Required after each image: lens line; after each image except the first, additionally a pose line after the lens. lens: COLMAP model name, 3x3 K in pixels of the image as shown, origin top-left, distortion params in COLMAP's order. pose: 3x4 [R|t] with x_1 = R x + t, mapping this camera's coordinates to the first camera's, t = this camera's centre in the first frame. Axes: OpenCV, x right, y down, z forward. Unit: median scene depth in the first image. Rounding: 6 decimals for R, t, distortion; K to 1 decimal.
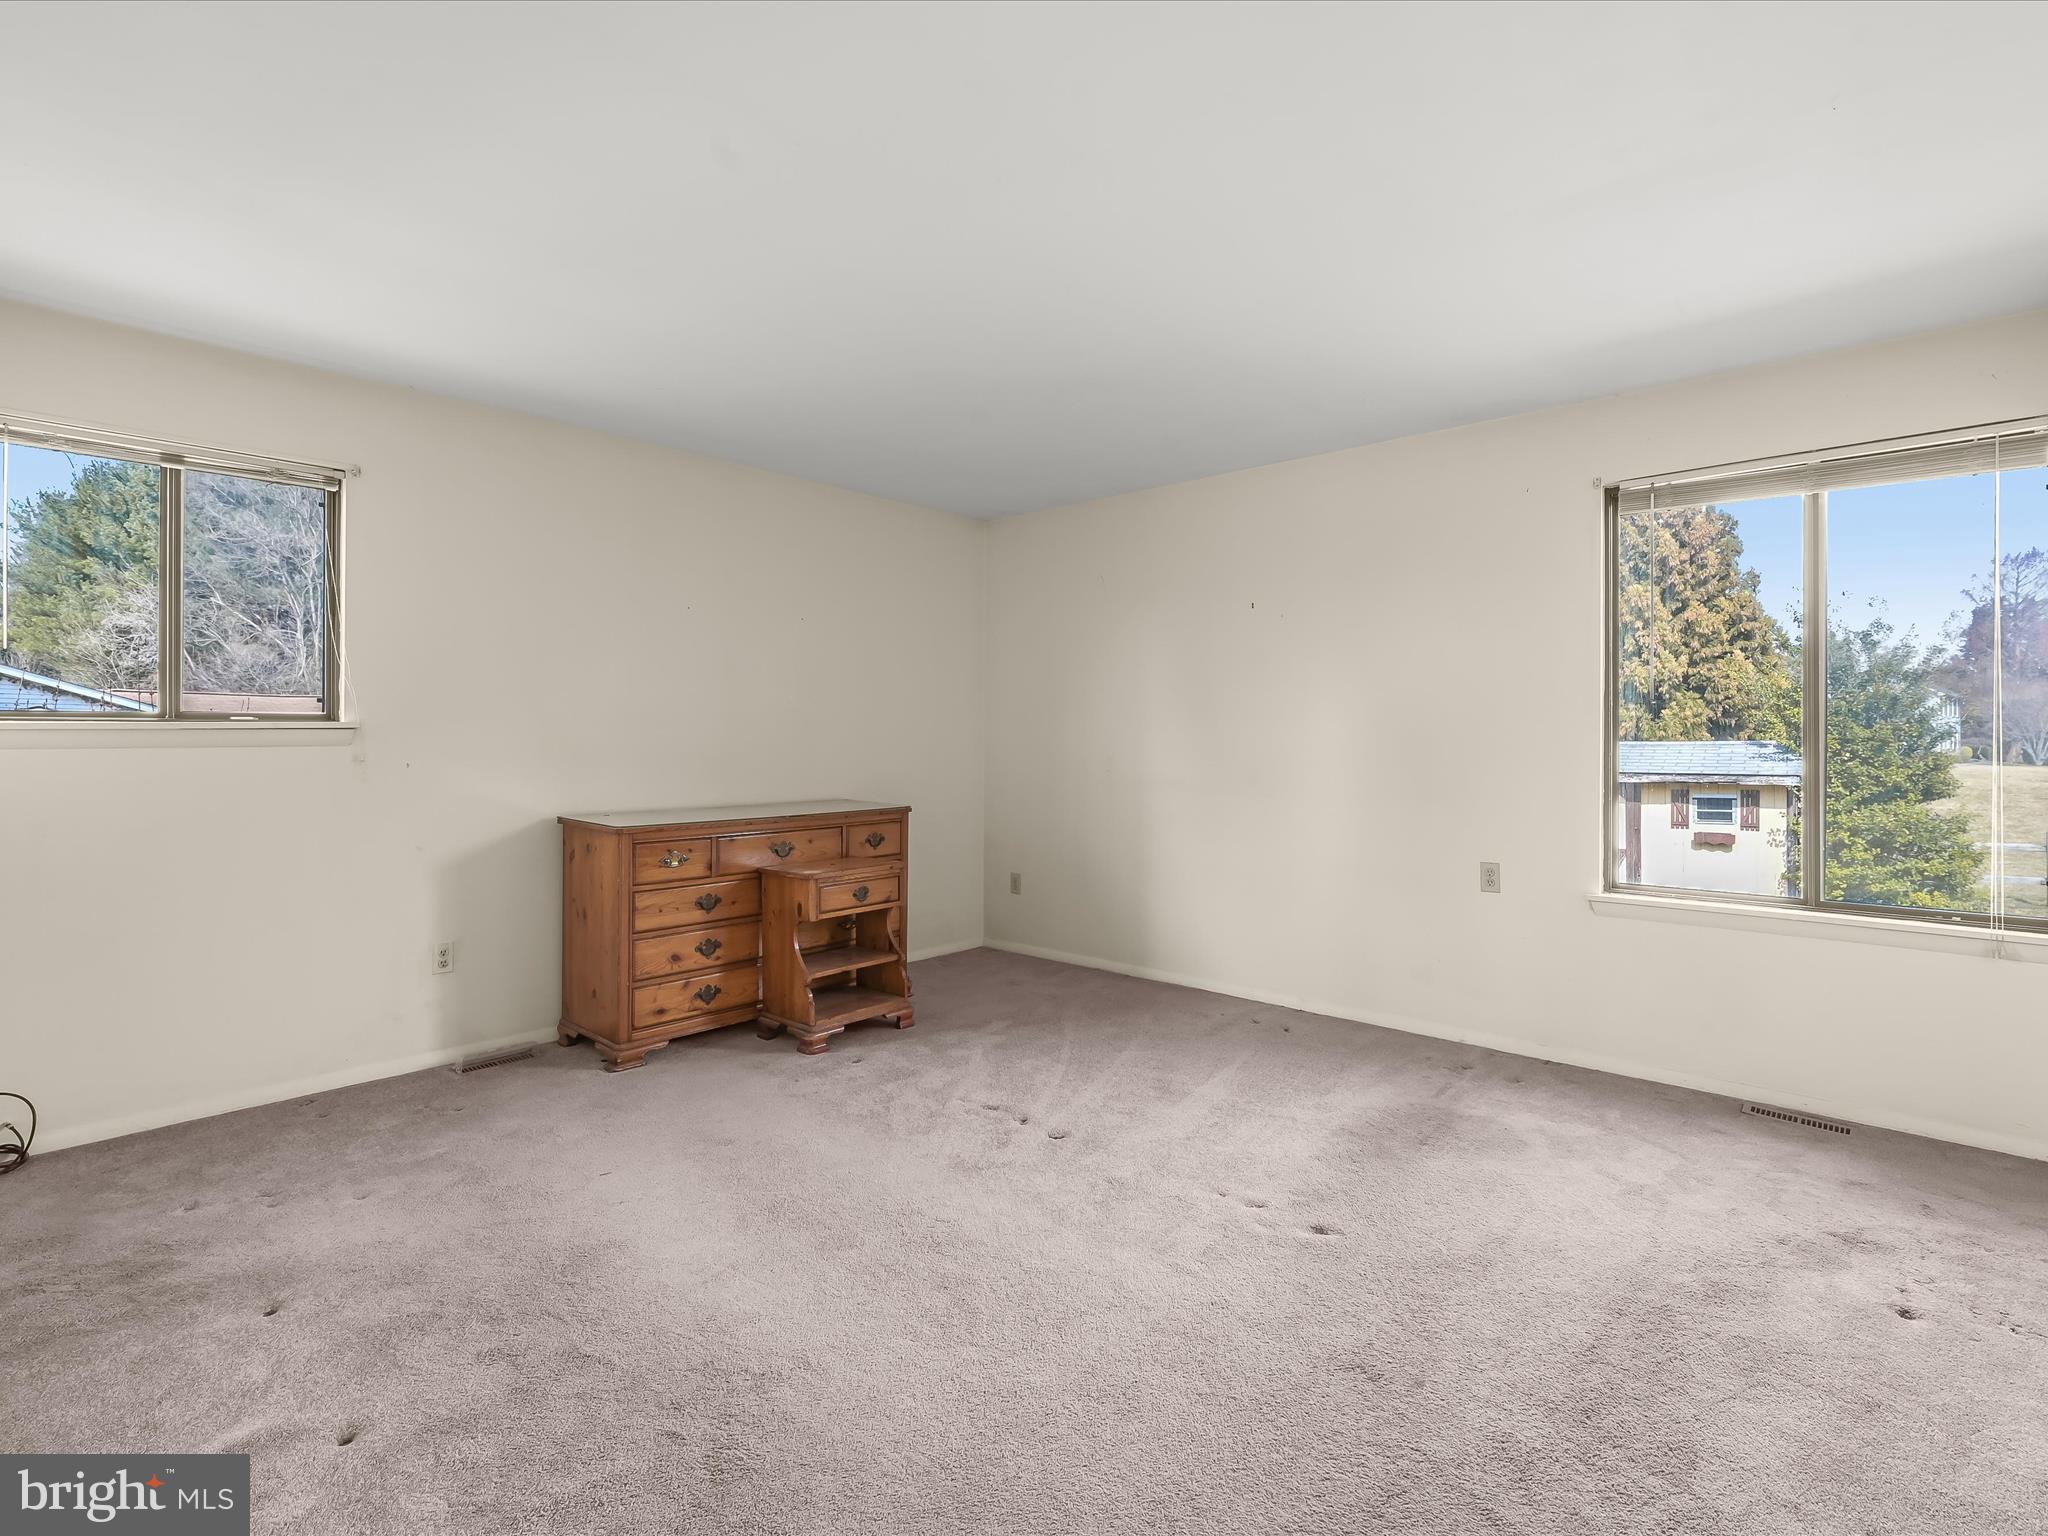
lens RADIAL K [[986.2, 0, 1030.8], [0, 986.2, 741.6], [0, 0, 1]] dist [0.000699, 0.000211]
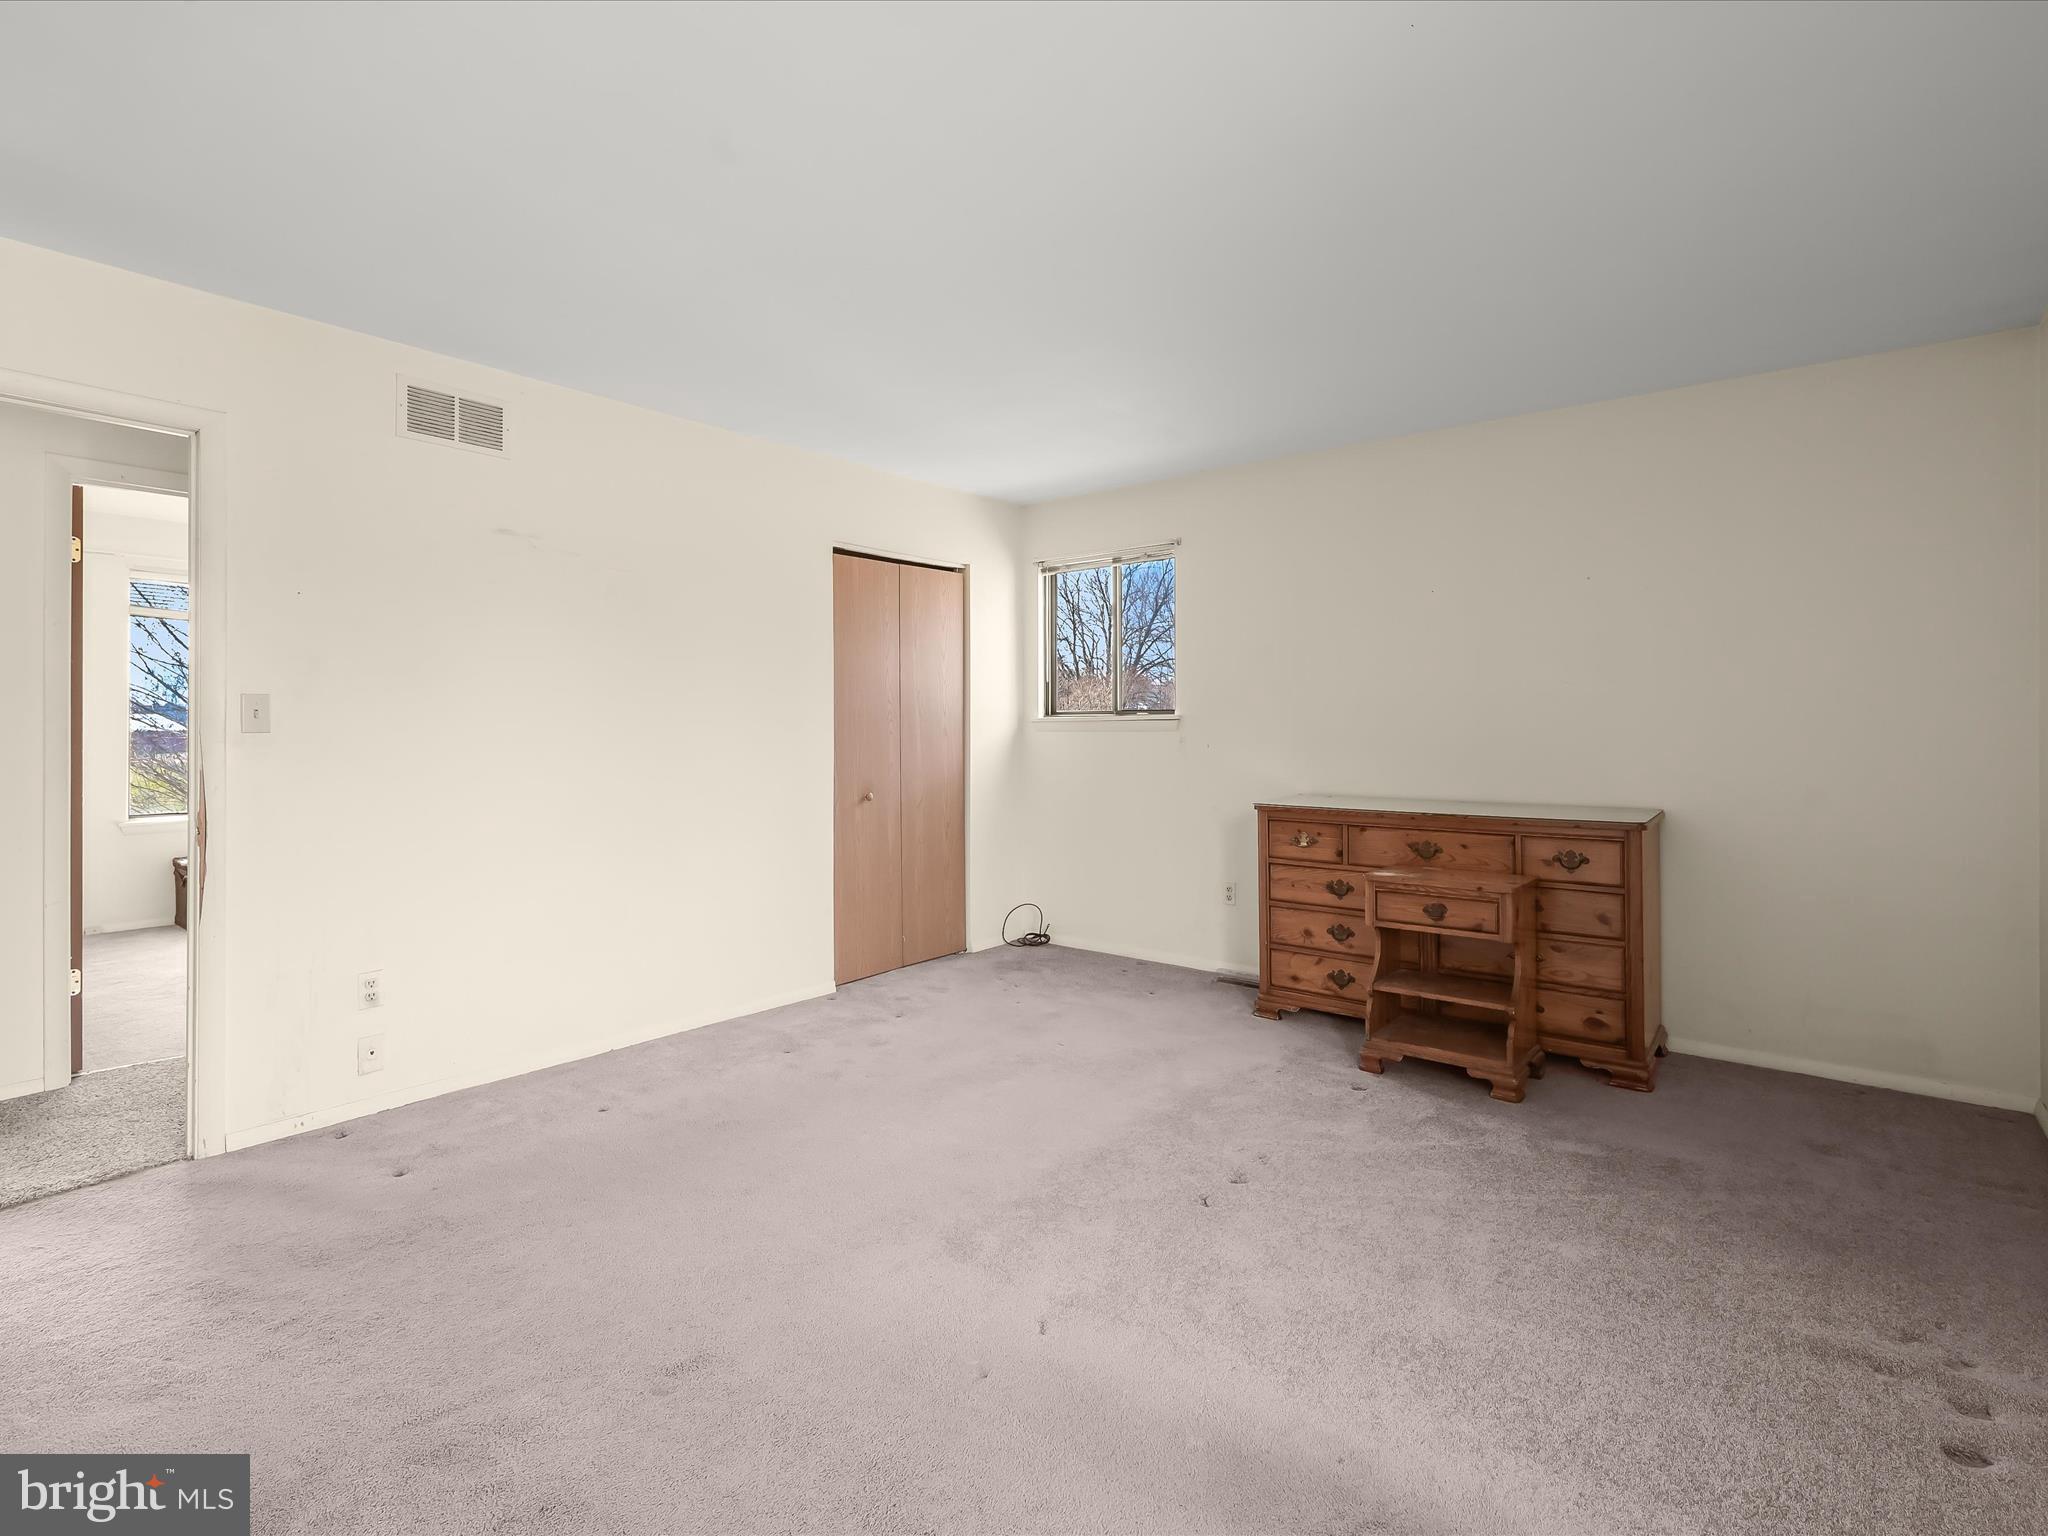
lens RADIAL K [[986.2, 0, 1030.8], [0, 986.2, 741.6], [0, 0, 1]] dist [0.000699, 0.000211]
pose [[0.061025, 0.016152, -0.998006, 0.665445], [-0.003459, 0.999866, 0.015971, -0.002850], [0.998130, 0.002477, 0.061073, 0.624923]]
